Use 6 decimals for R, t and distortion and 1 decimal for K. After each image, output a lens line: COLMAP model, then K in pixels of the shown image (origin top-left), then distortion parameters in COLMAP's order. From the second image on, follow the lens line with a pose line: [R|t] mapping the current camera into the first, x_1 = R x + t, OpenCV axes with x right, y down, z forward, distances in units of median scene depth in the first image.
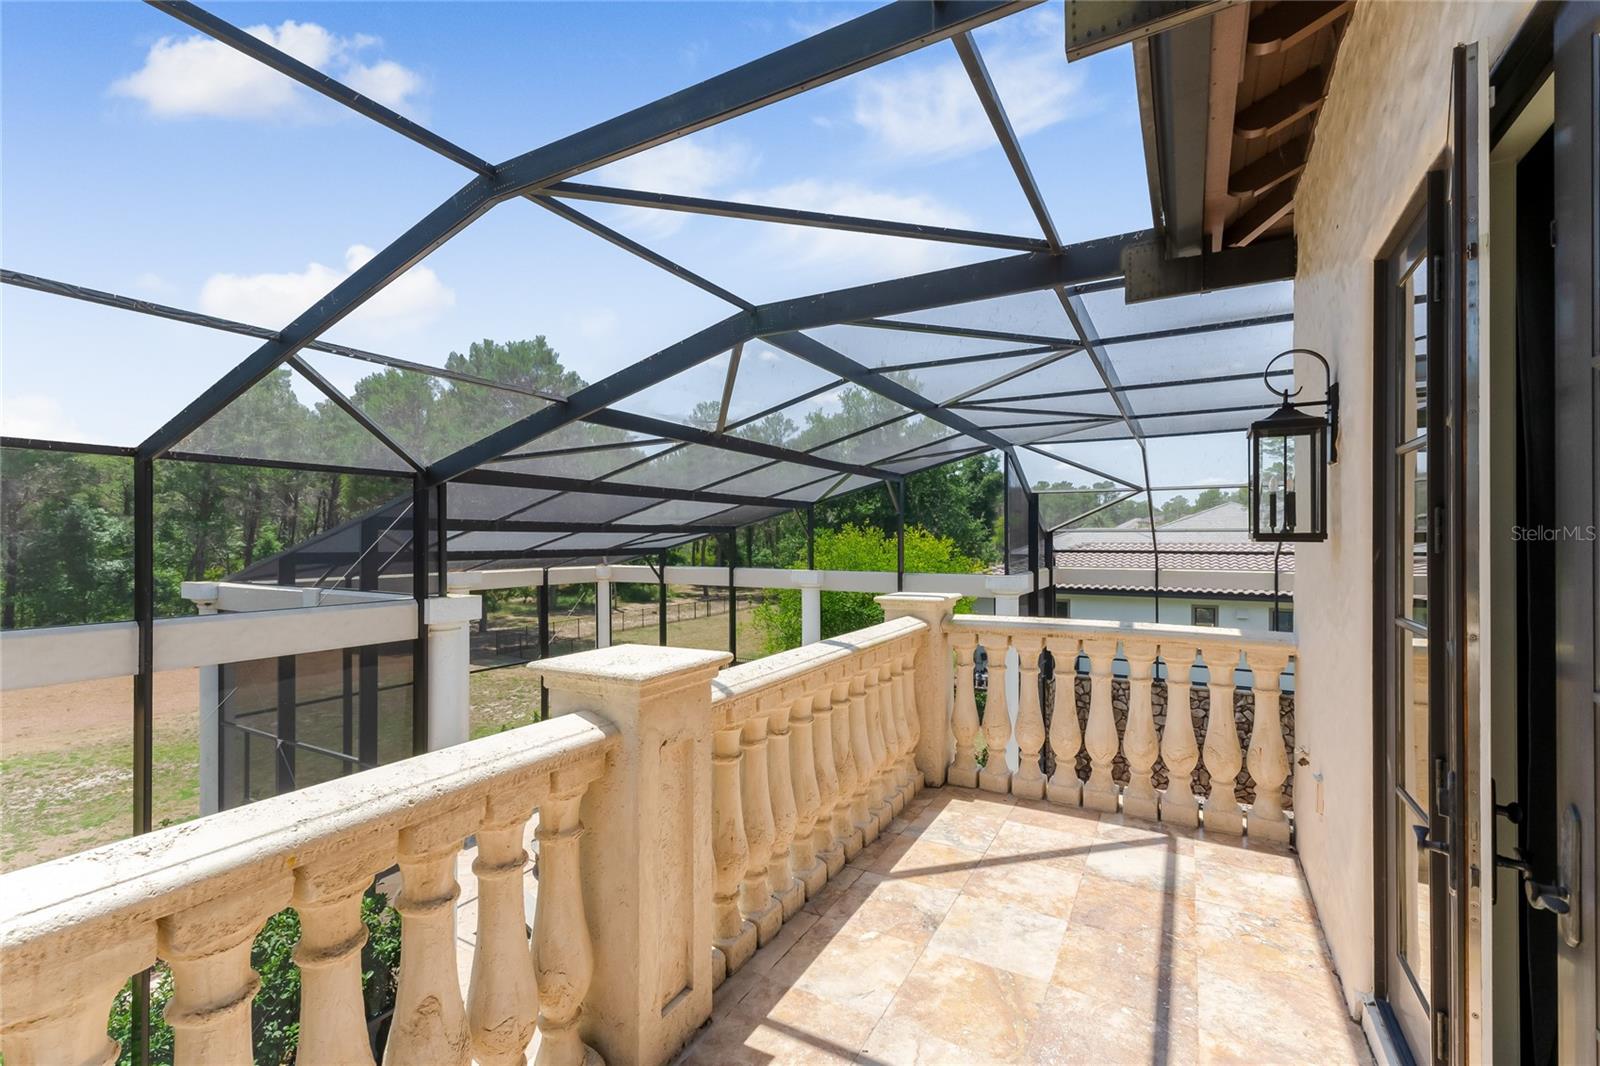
lens RADIAL K [[697.5, 0, 800.0], [0, 697.5, 533.0], [0, 0, 1]] dist [0.002038, 0.000047]
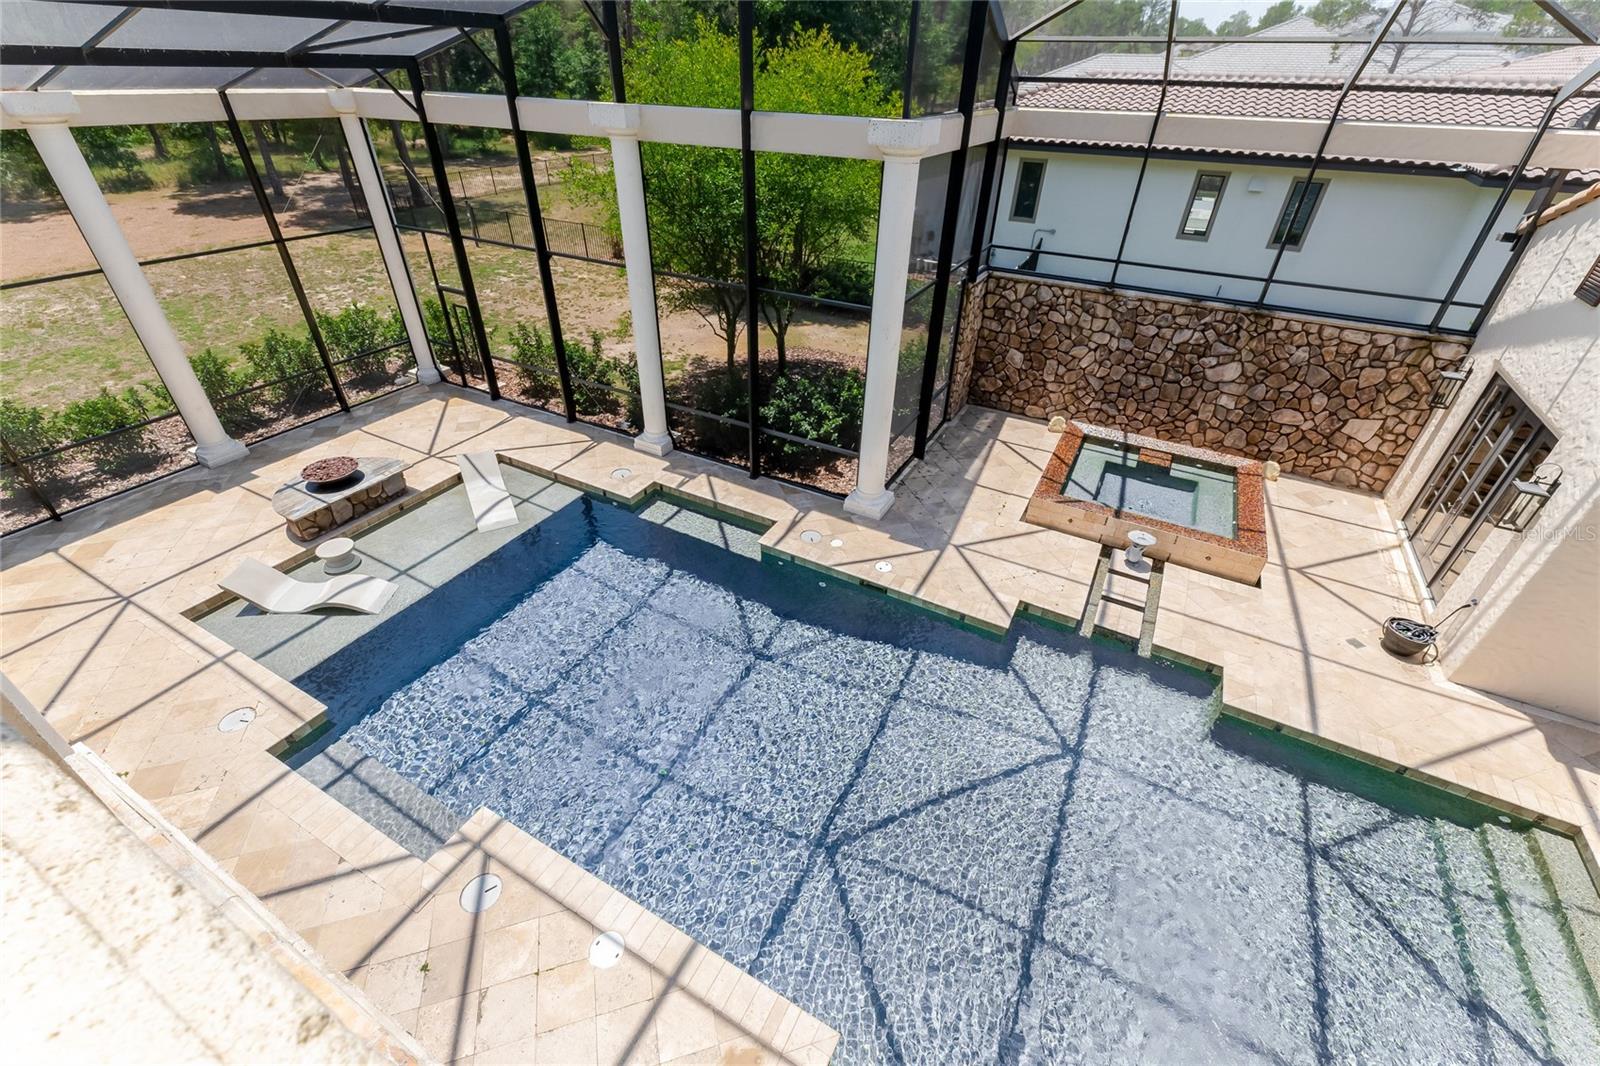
lens RADIAL K [[676.4, 0, 802.2], [0, 676.4, 536.8], [0, 0, 1]] dist [0.009269, -0.000073]
pose [[0.999529, 0.003534, 0.030498, 0.146647], [-0.020453, 0.817487, 0.575584, 0.014440], [-0.022898, -0.575937, 0.817174, 0.233315]]
